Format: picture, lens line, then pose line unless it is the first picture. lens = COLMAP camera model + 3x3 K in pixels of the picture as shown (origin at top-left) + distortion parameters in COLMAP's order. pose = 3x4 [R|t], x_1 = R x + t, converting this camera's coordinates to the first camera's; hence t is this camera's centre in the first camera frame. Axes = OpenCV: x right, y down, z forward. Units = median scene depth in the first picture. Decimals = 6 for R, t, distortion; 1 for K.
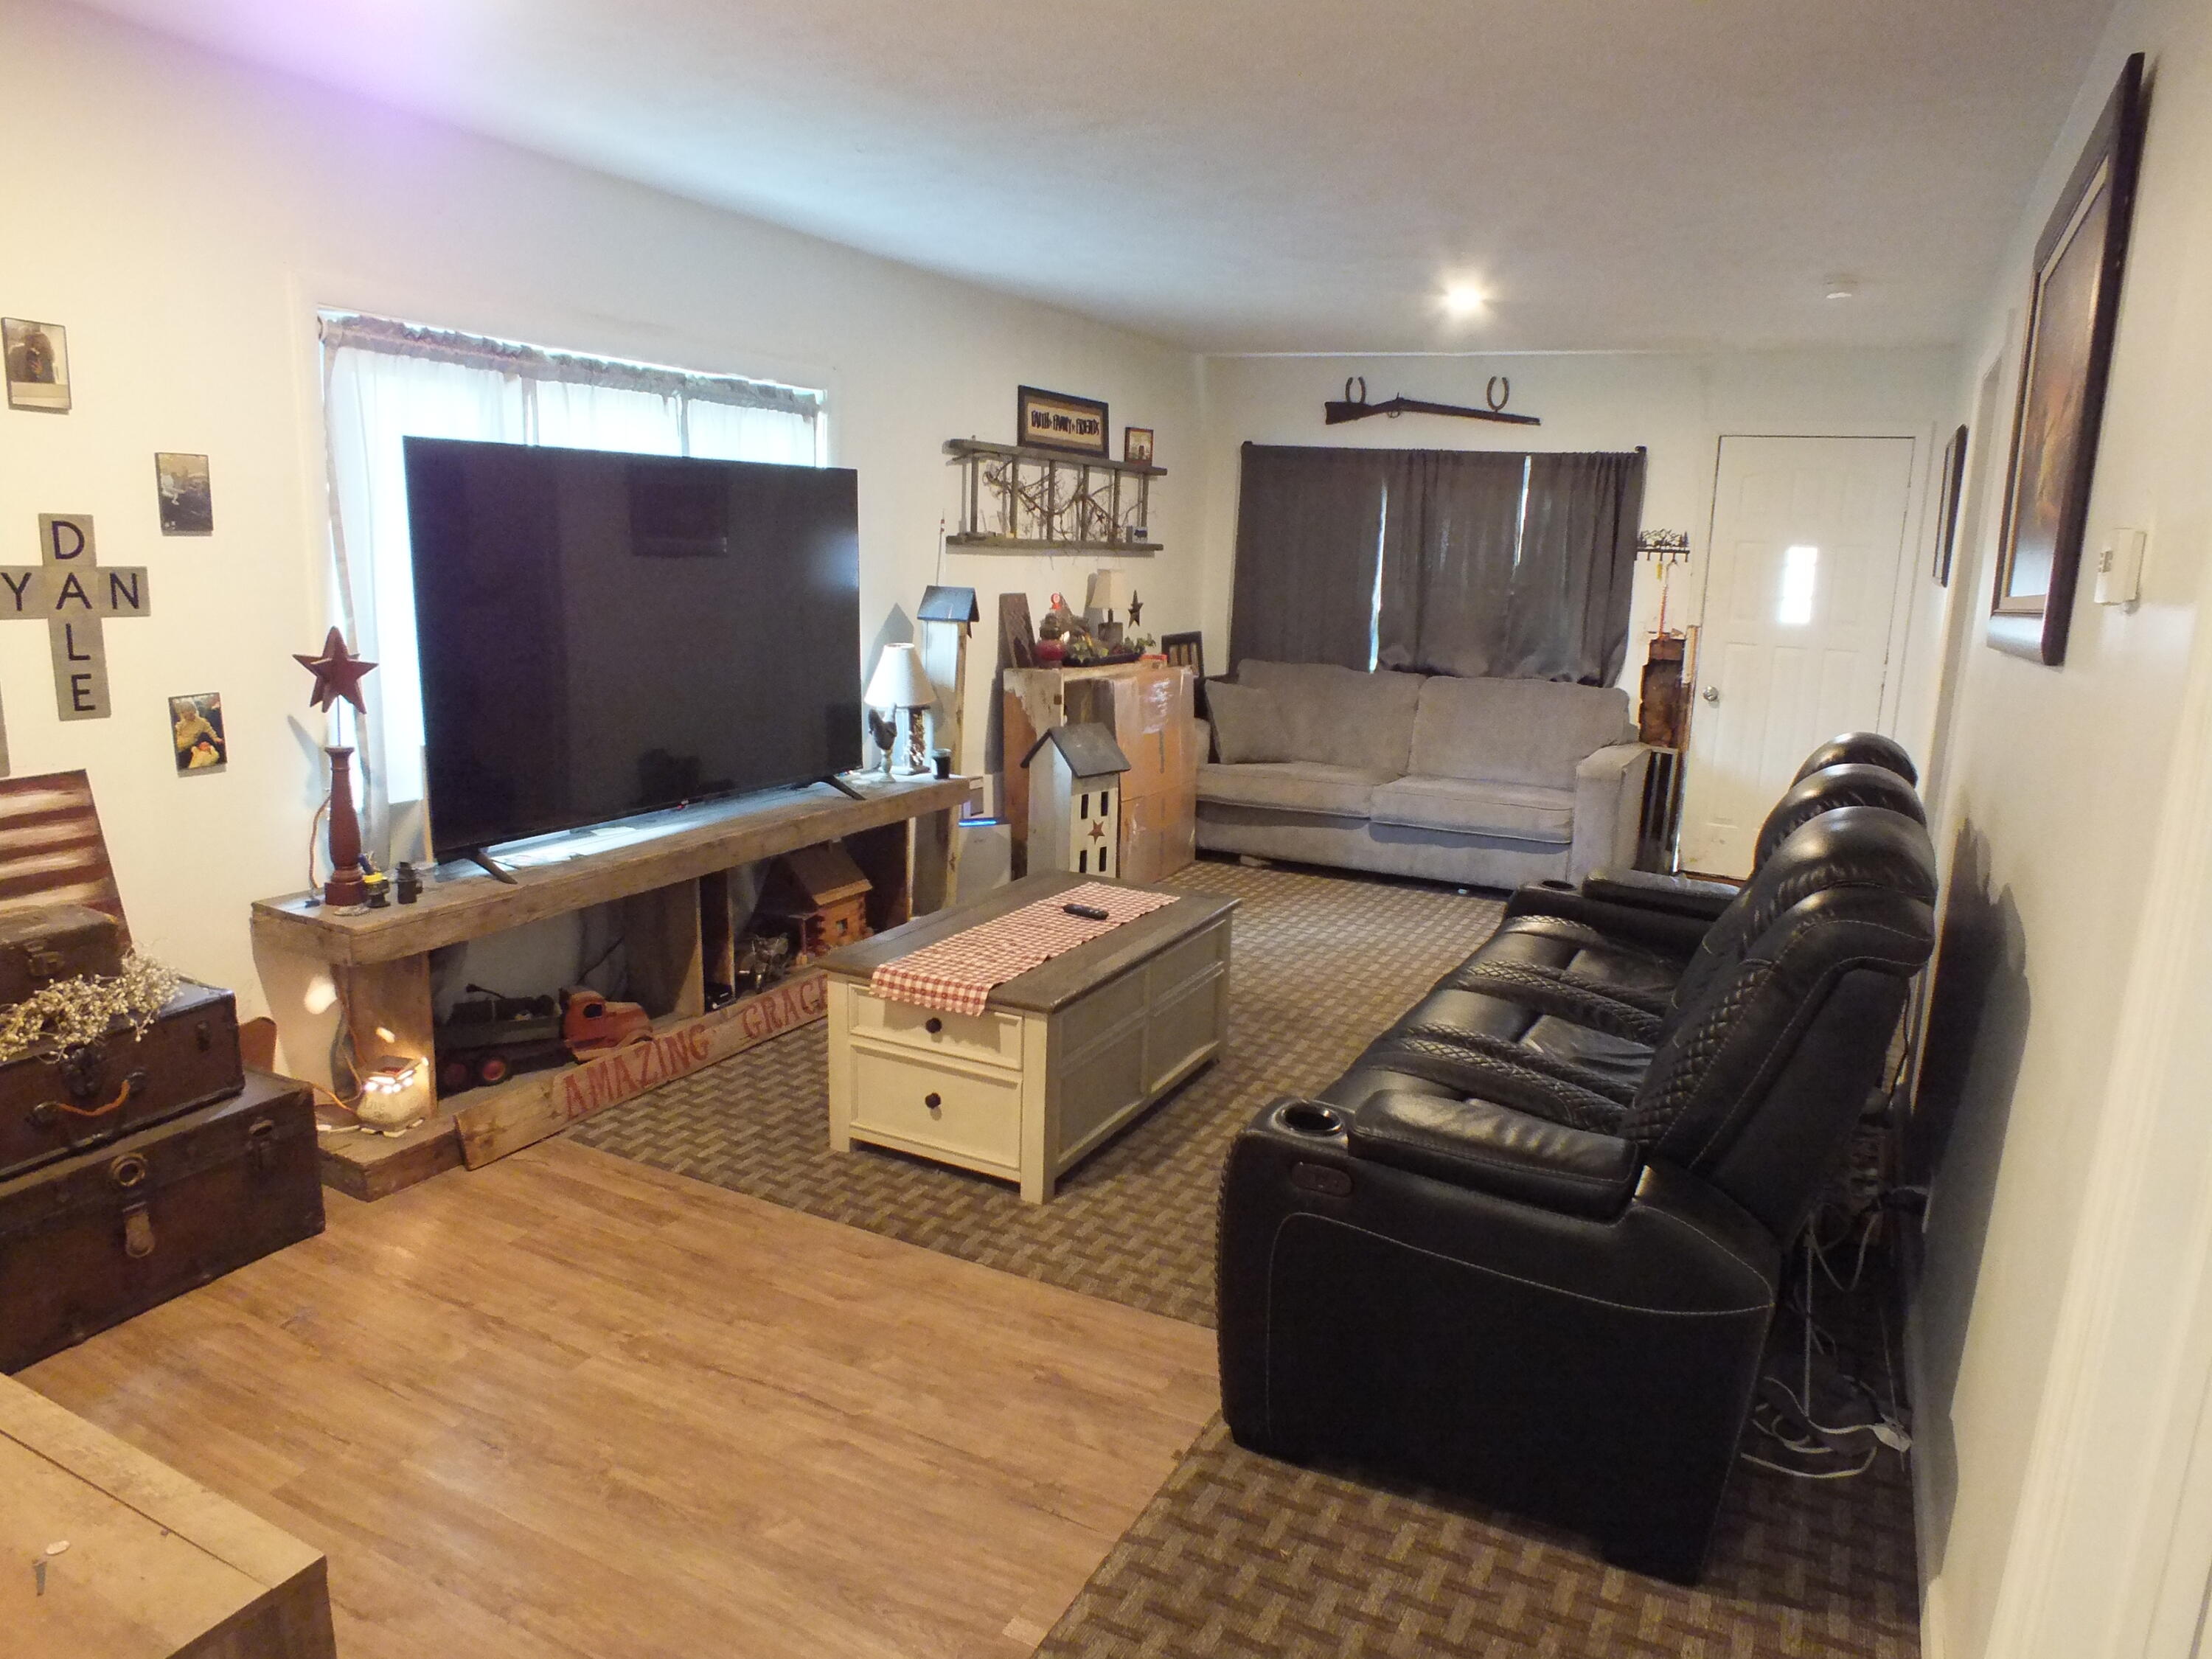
lens RADIAL K [[1399.1, 0, 1106.0], [0, 1399.1, 829.5], [0, 0, 1]] dist [-0.063992, 0.000730]
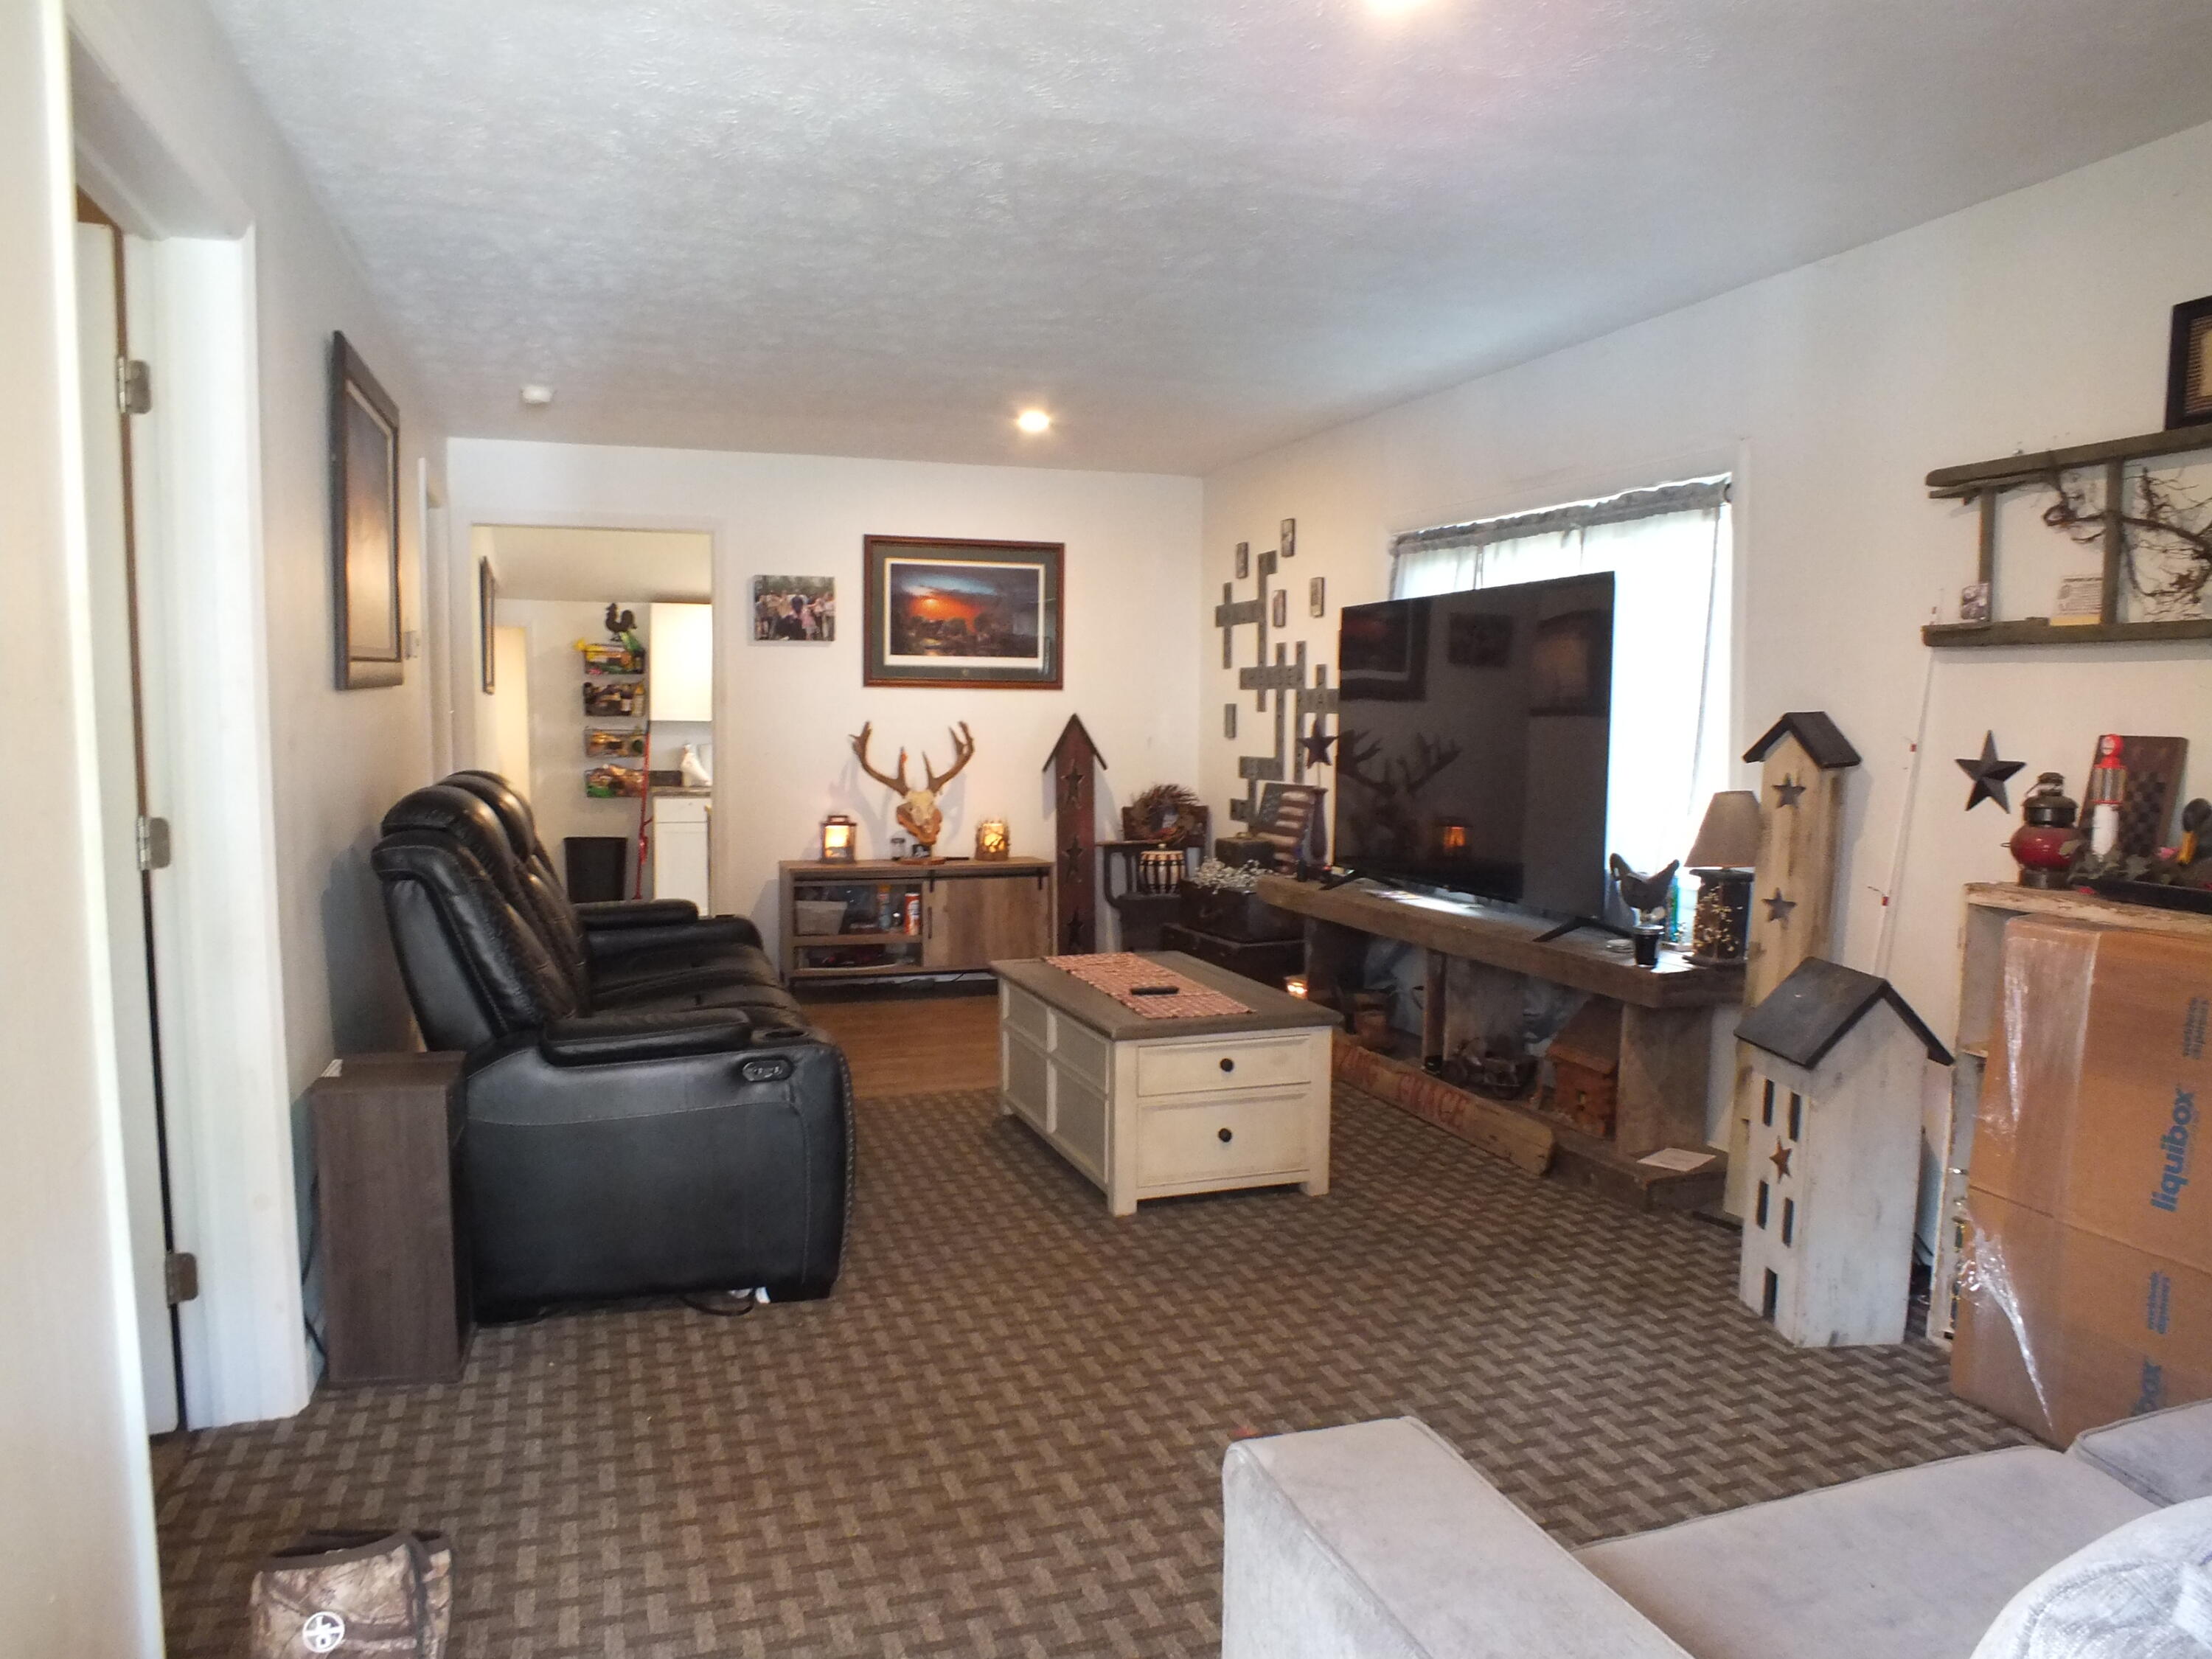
lens RADIAL K [[1547.7, 0, 1112.9], [0, 1547.7, 866.2], [0, 0, 1]] dist [-0.109383, 0.063998]
pose [[-0.679583, 0.041423, -0.732428, 0.598508], [-0.168247, 0.962992, 0.210570, -0.189762], [0.714045, 0.266329, -0.647464, 1.187690]]
